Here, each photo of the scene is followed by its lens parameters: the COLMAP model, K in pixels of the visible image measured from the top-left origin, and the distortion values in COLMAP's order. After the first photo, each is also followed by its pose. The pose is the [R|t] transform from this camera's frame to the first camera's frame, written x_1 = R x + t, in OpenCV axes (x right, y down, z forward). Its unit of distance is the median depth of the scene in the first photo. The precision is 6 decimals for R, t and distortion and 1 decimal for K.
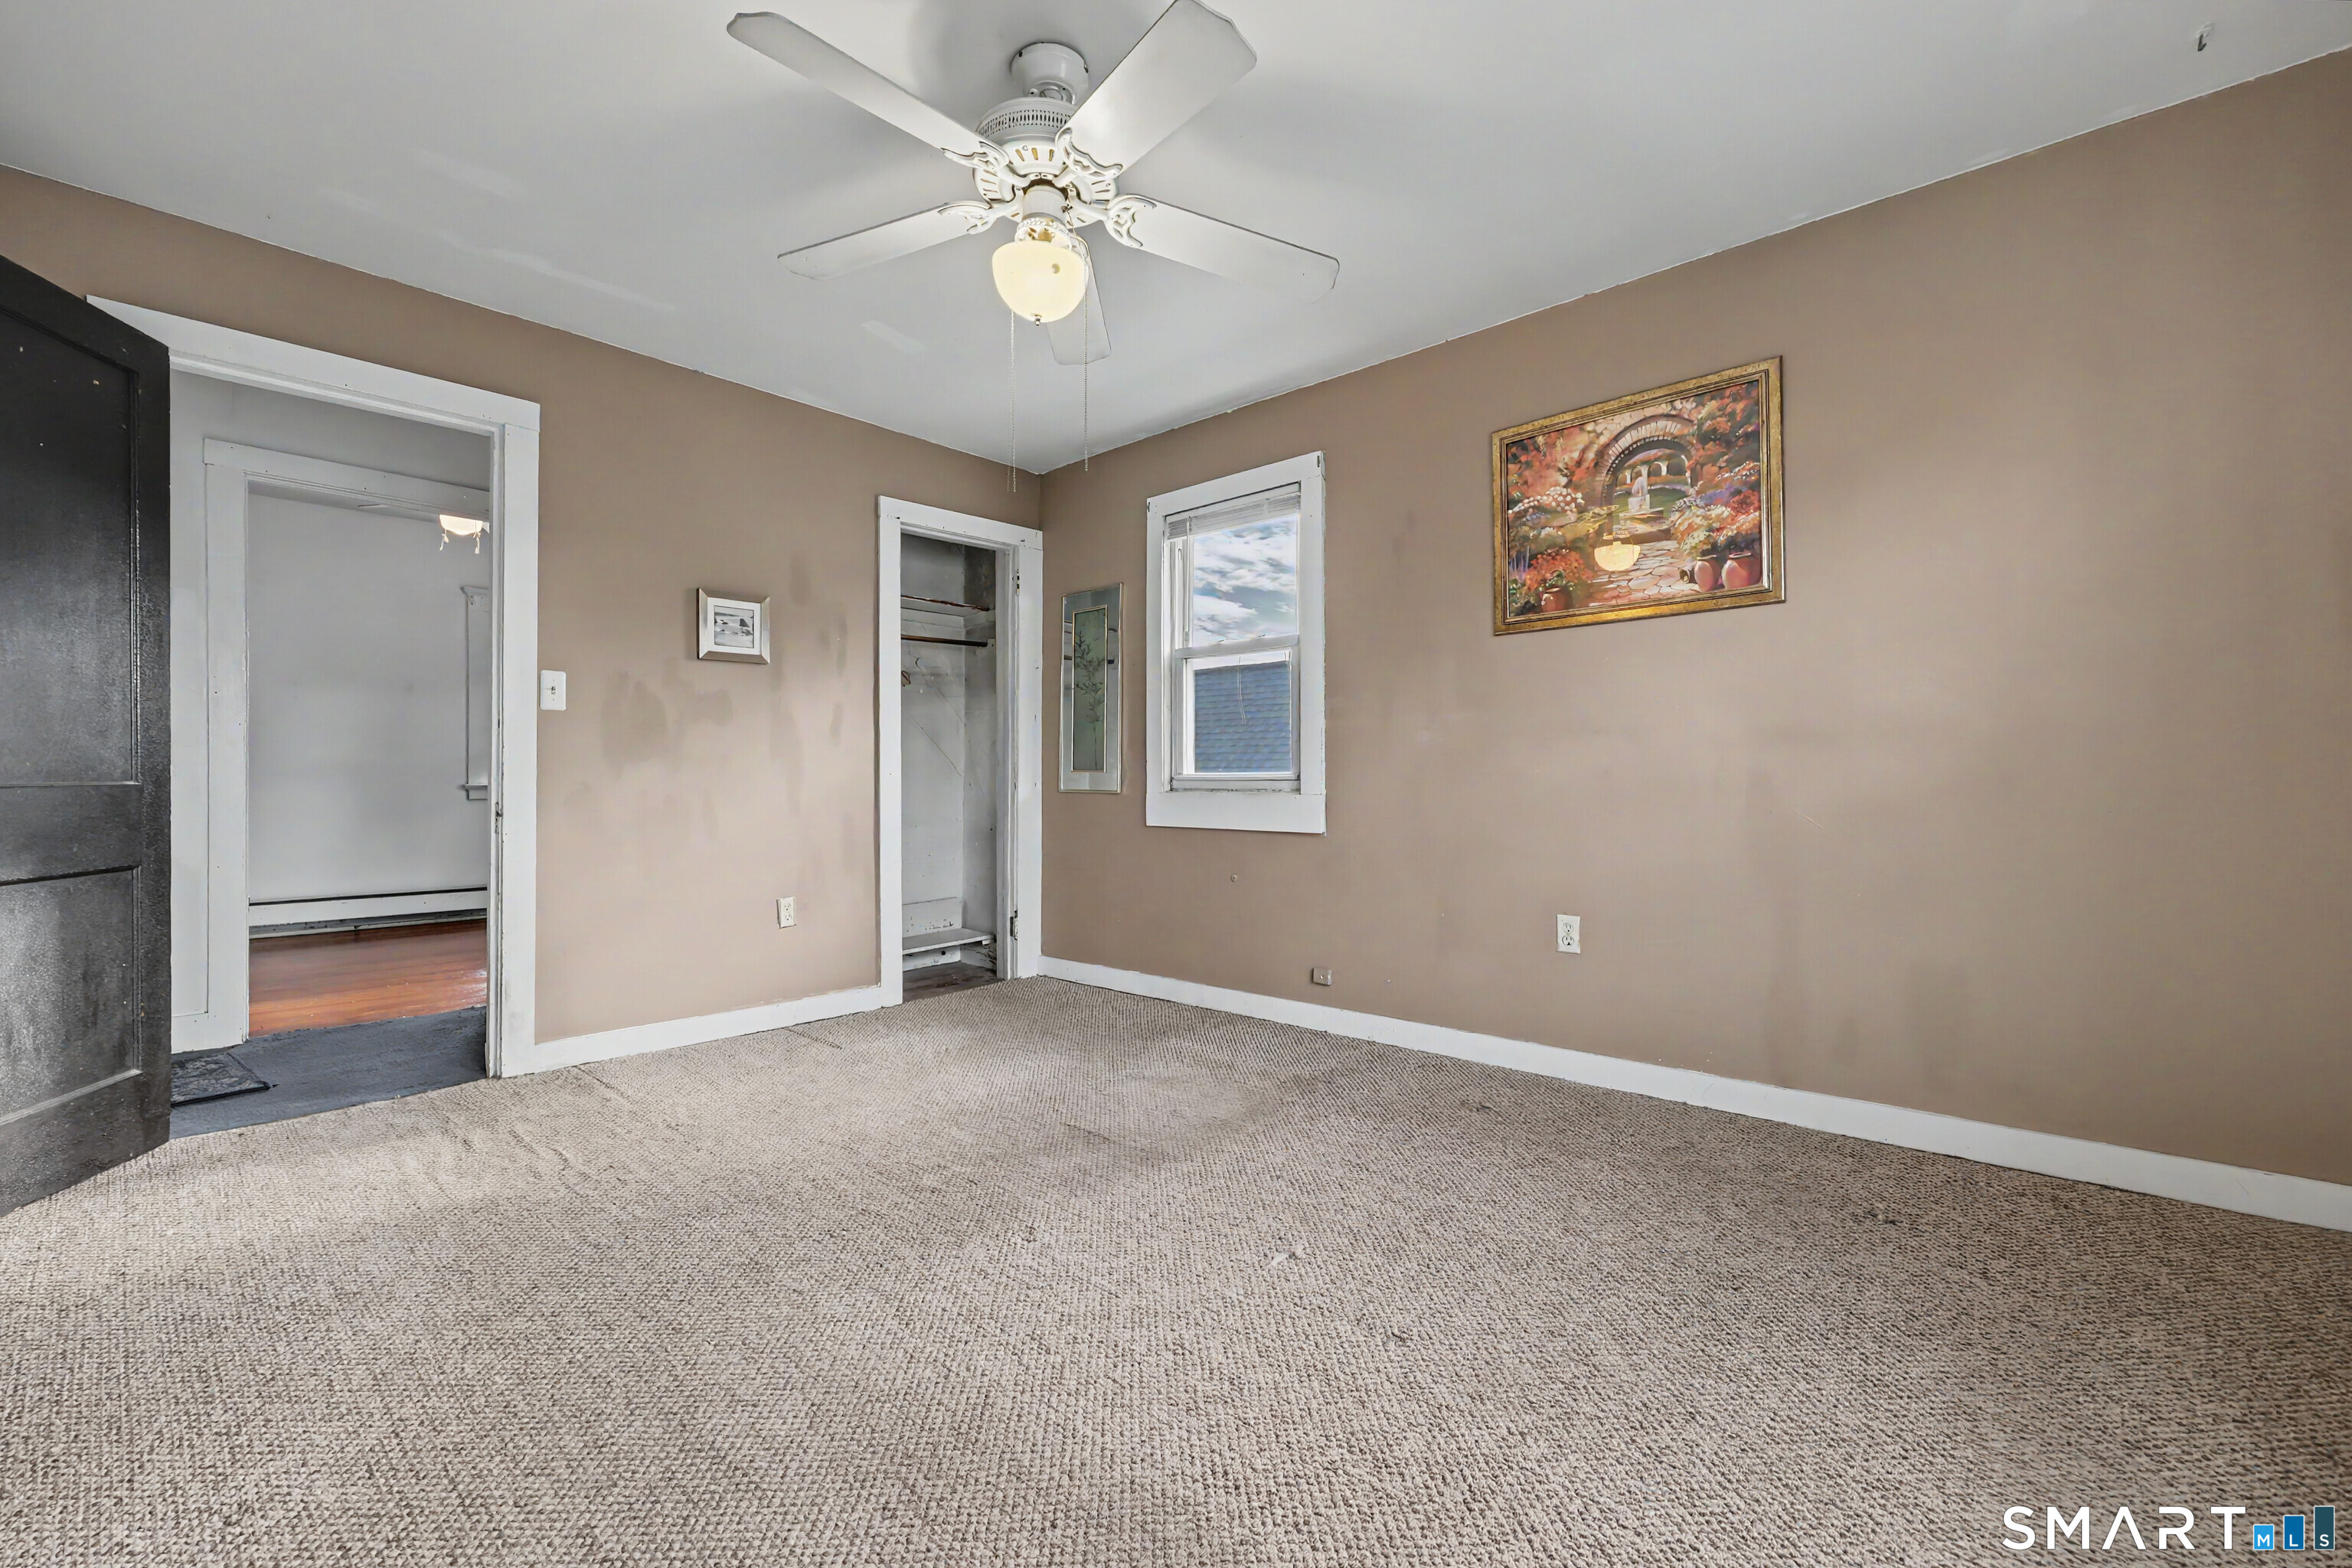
lens RADIAL K [[962.3, 0, 1178.2], [0, 962.3, 782.7], [0, 0, 1]] dist [-0.001117, -0.000159]
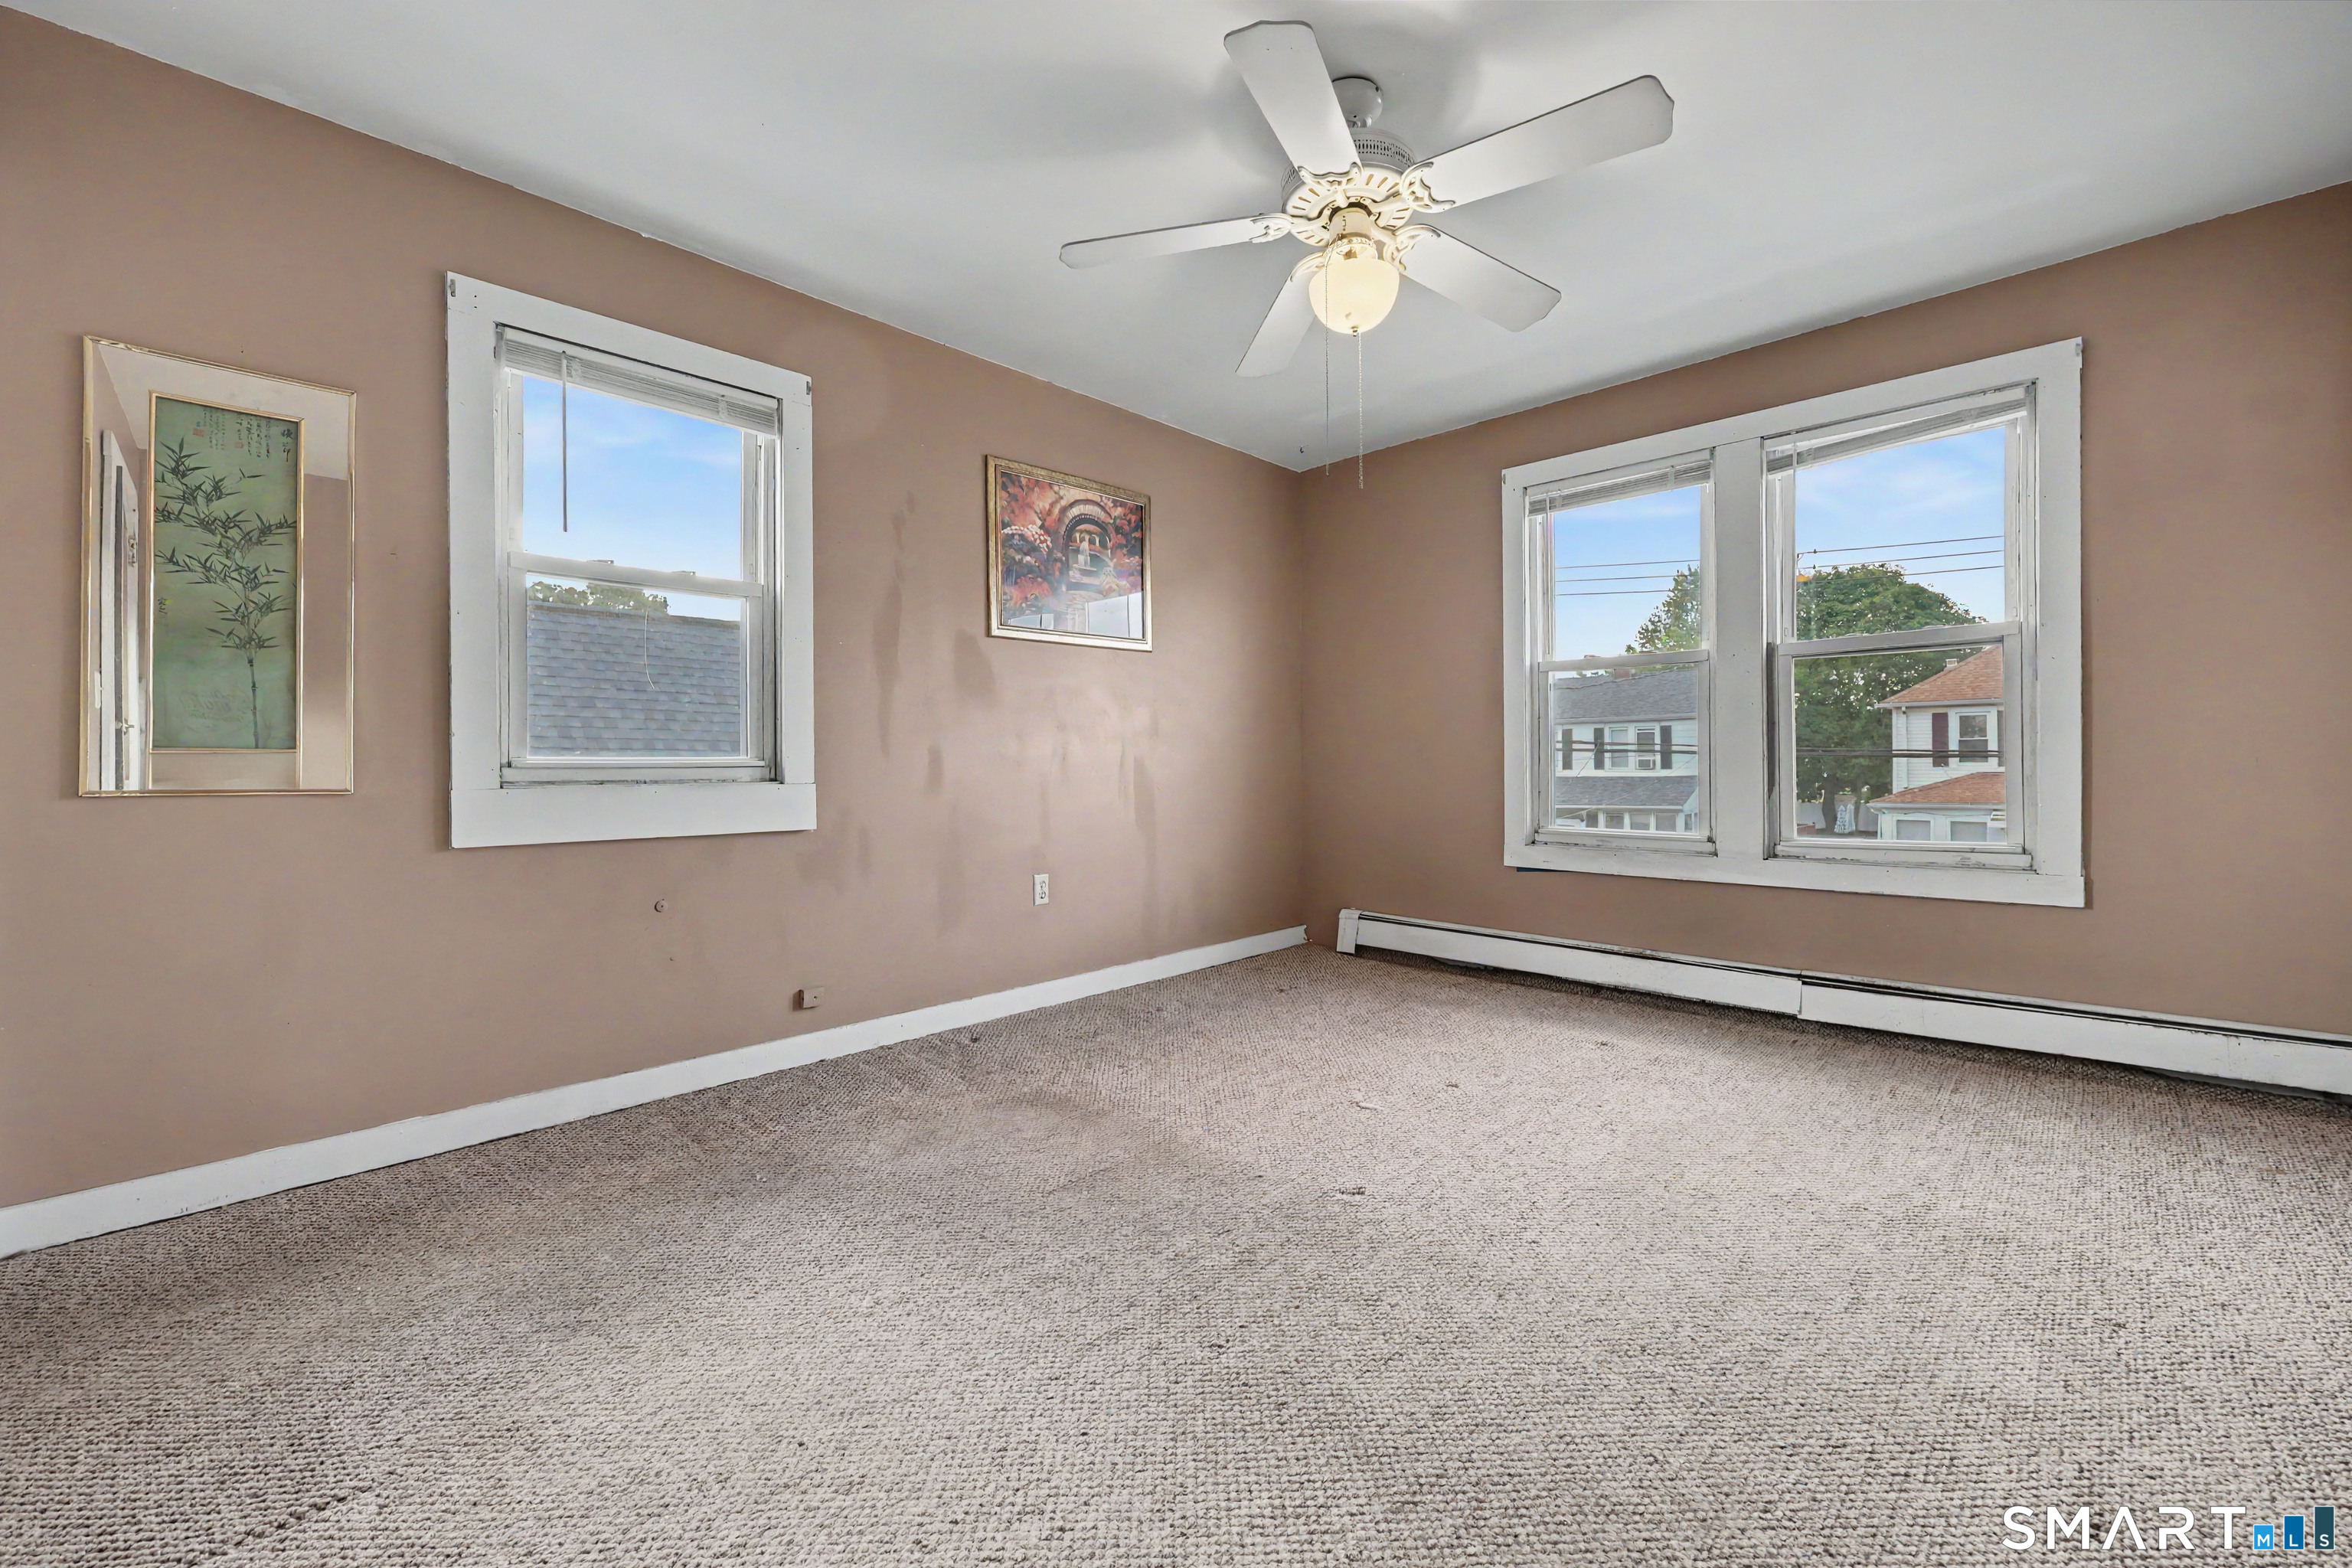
lens RADIAL K [[955.7, 0, 1190.0], [0, 955.7, 774.5], [0, 0, 1]] dist [-0.000997, 0.000027]
pose [[0.029230, -0.009255, 0.999530, -0.826121], [0.009101, 0.999918, 0.008993, -0.000119], [-0.999531, 0.008834, 0.029312, 0.779110]]
